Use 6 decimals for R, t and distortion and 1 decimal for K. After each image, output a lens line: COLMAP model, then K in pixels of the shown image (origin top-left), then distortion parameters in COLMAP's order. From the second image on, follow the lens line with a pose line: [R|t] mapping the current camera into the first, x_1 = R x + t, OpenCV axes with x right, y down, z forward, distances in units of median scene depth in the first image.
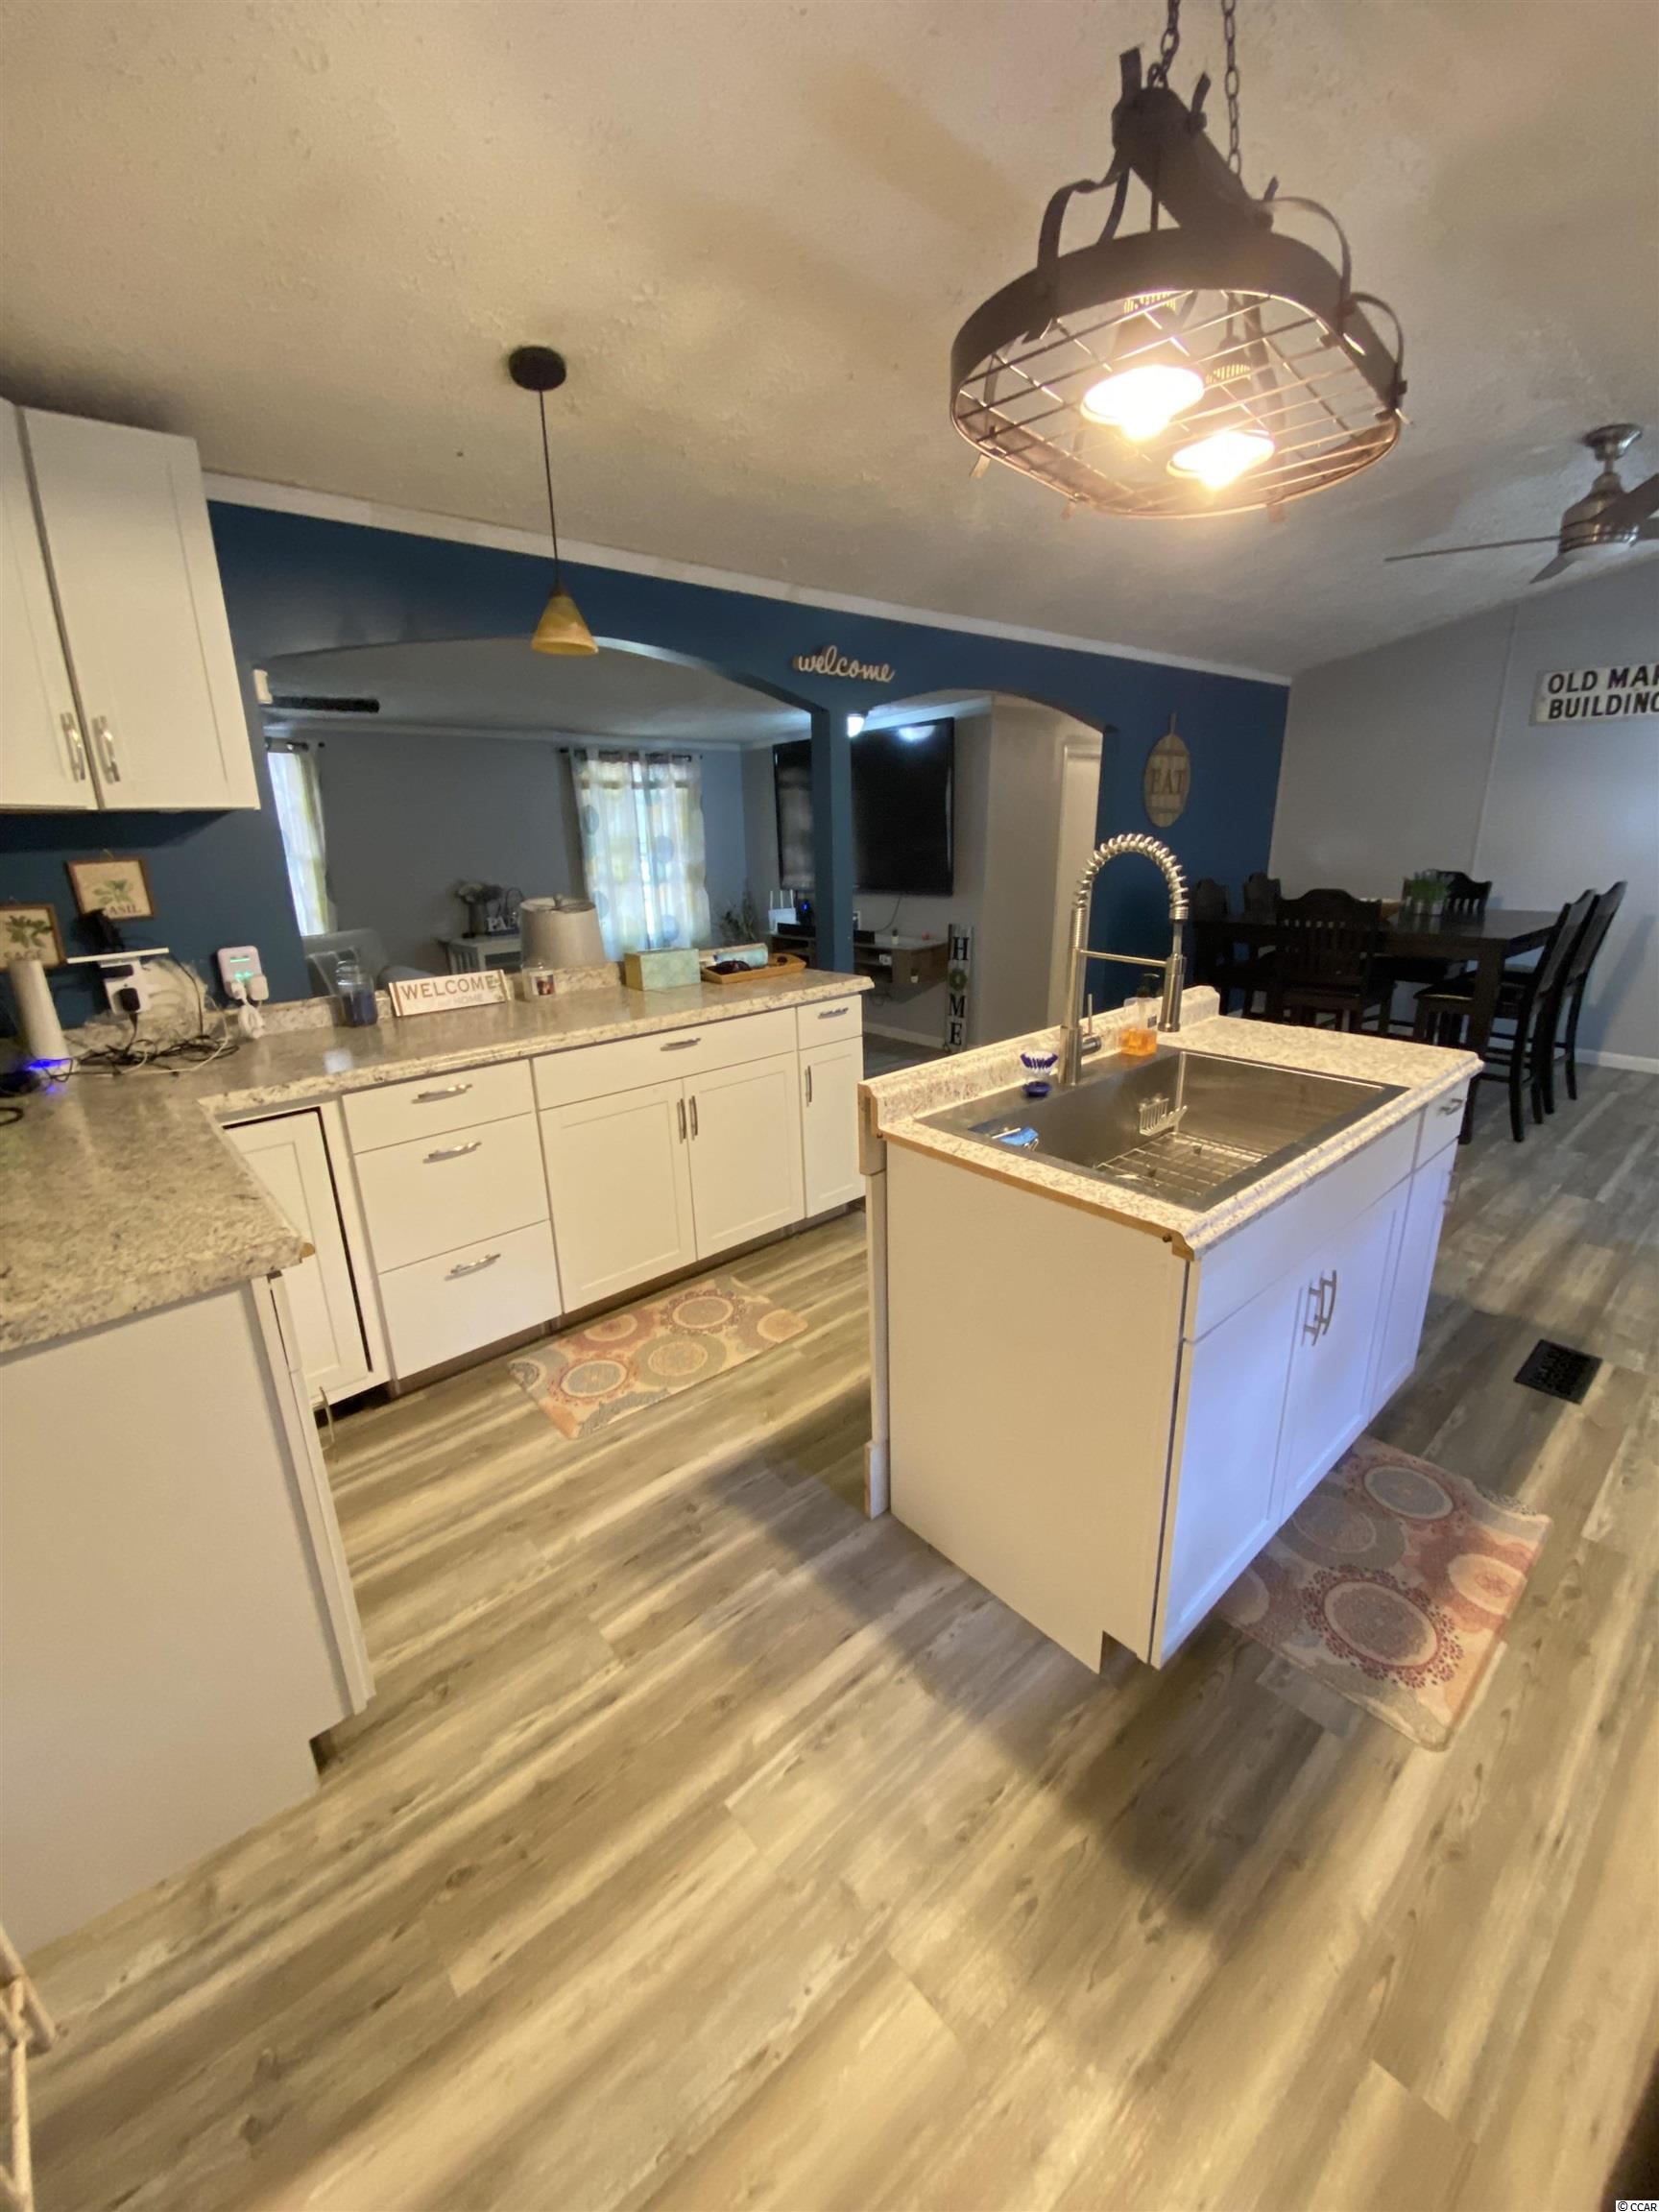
lens RADIAL K [[901.9, 0, 826.9], [0, 901.9, 1100.4], [0, 0, 1]] dist [-0.014486, -0.004379]
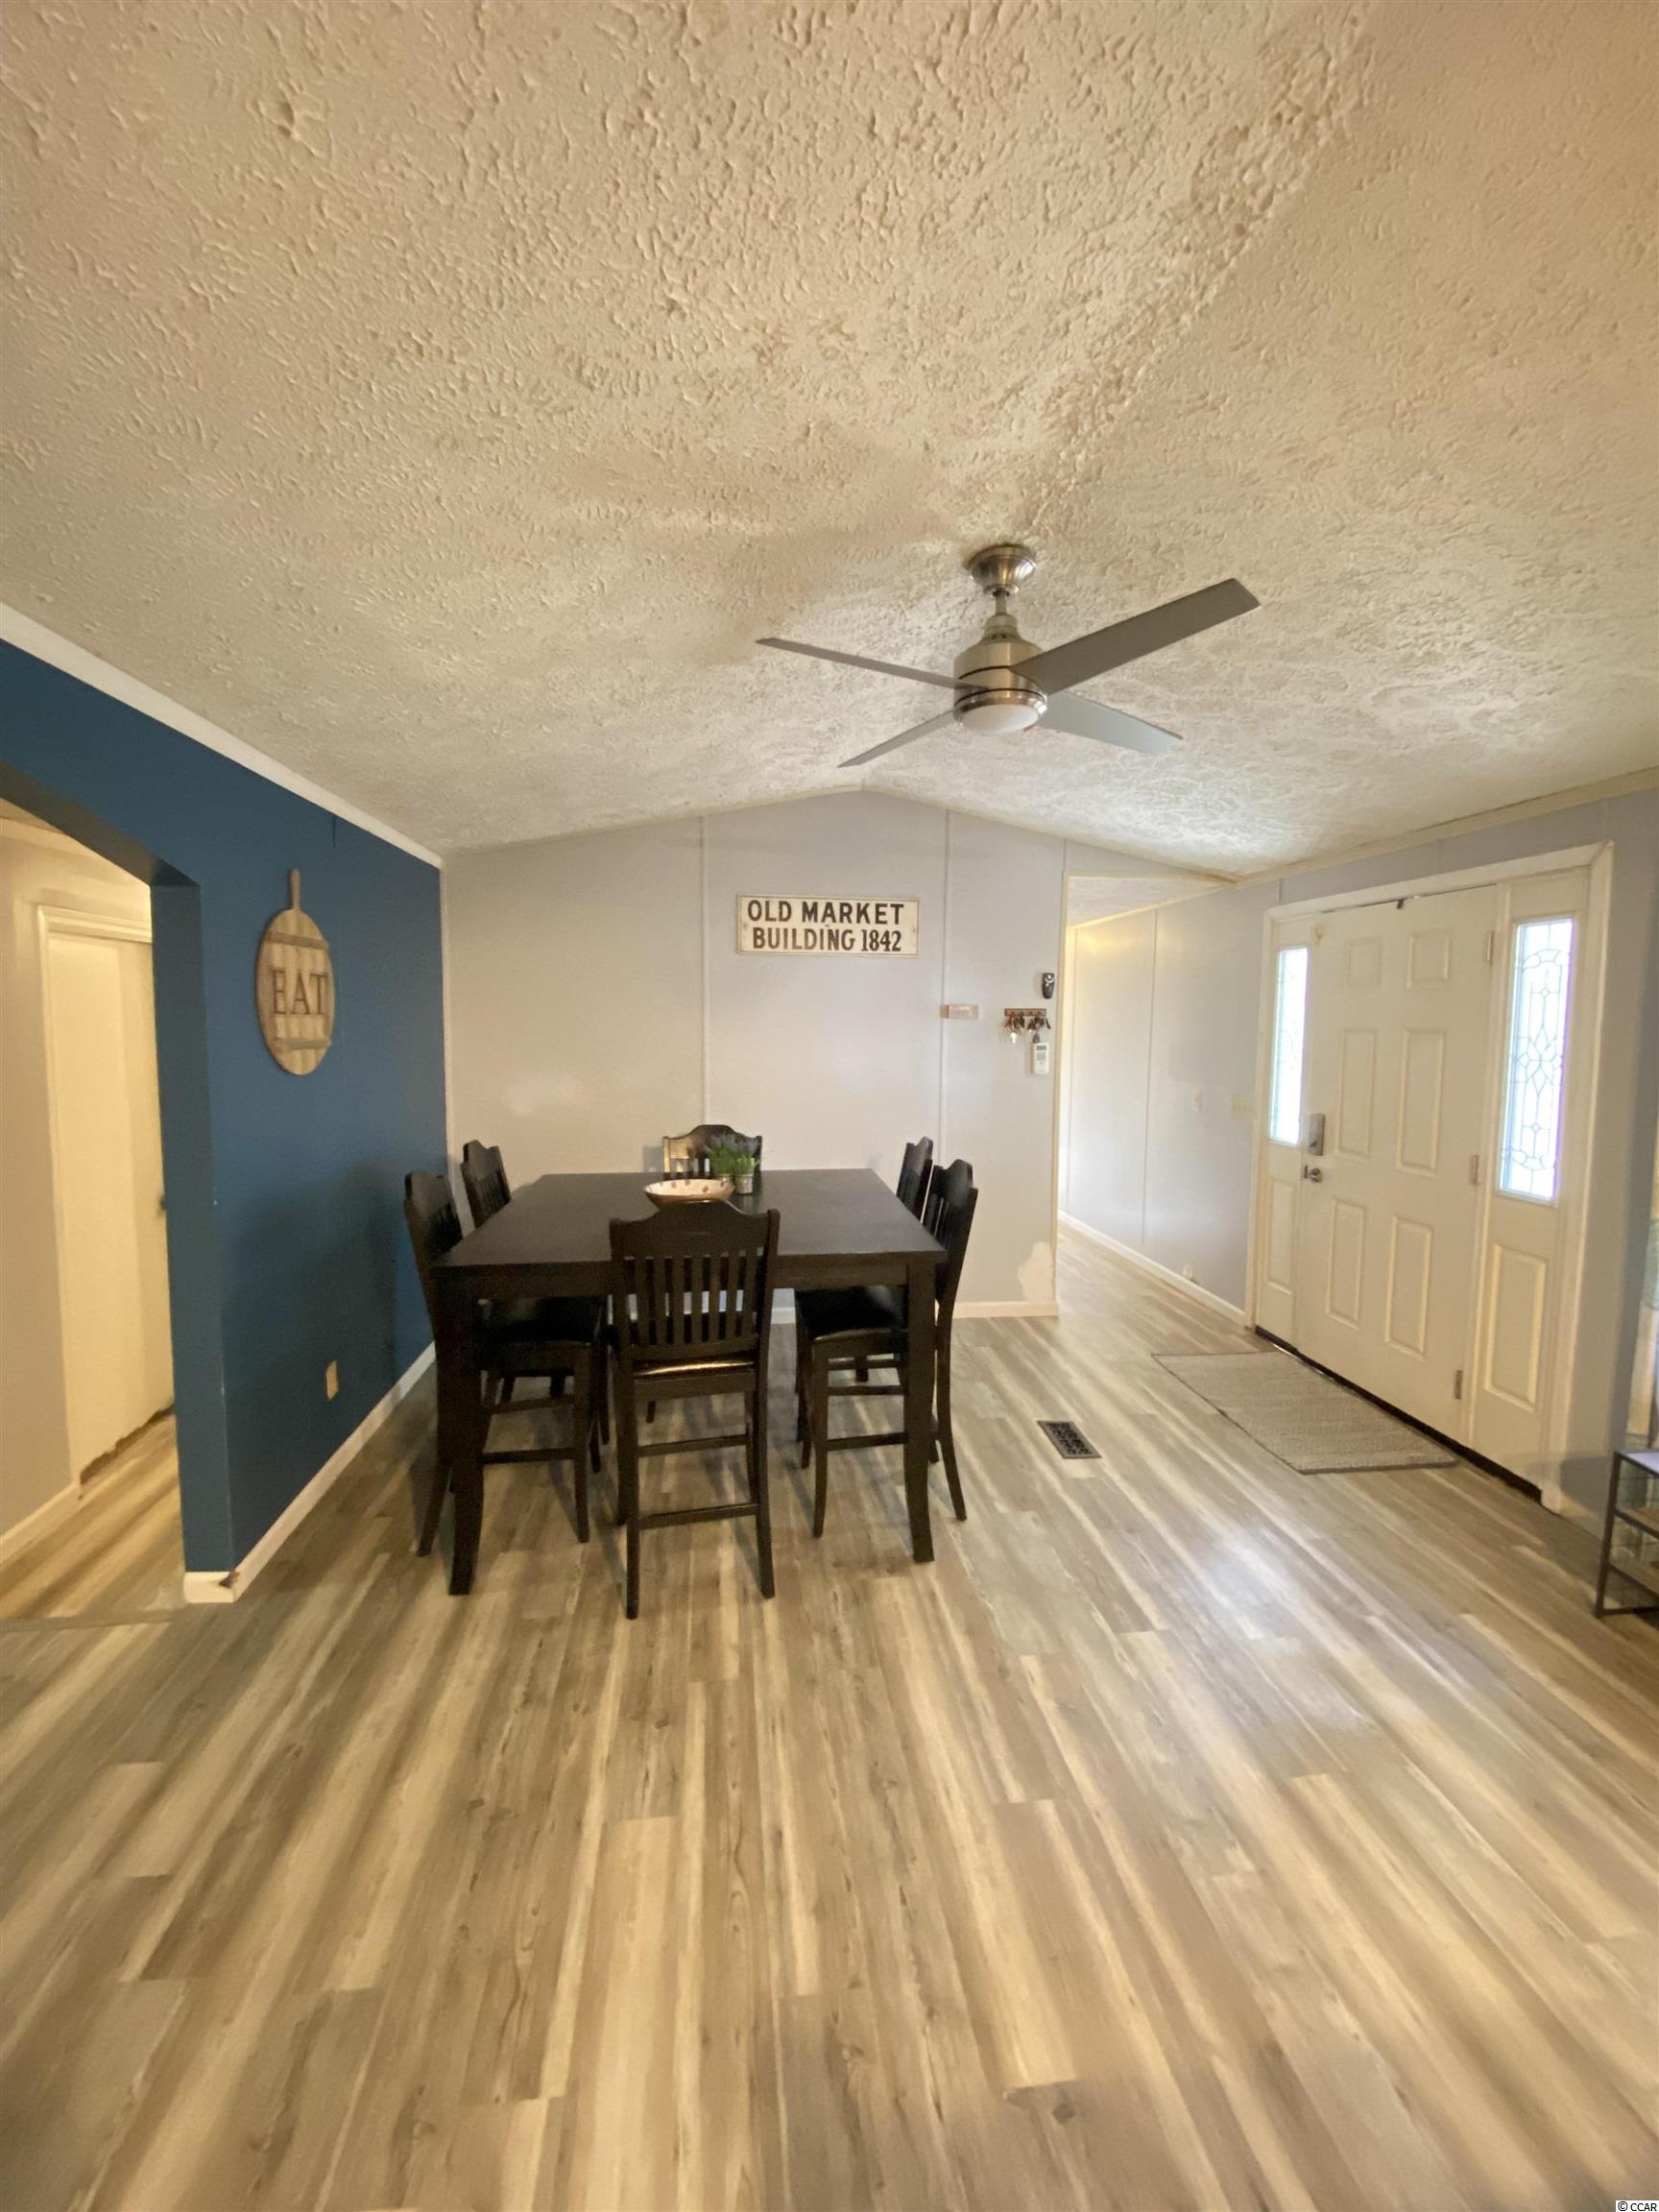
lens RADIAL K [[901.9, 0, 844.7], [0, 901.9, 1104.7], [0, 0, 1]] dist [-0.014486, -0.004379]
pose [[0.564130, -0.039915, 0.824720, 0.124788], [0.219008, 0.970288, -0.102847, -0.172338], [-0.796111, 0.238639, 0.556111, 0.483527]]
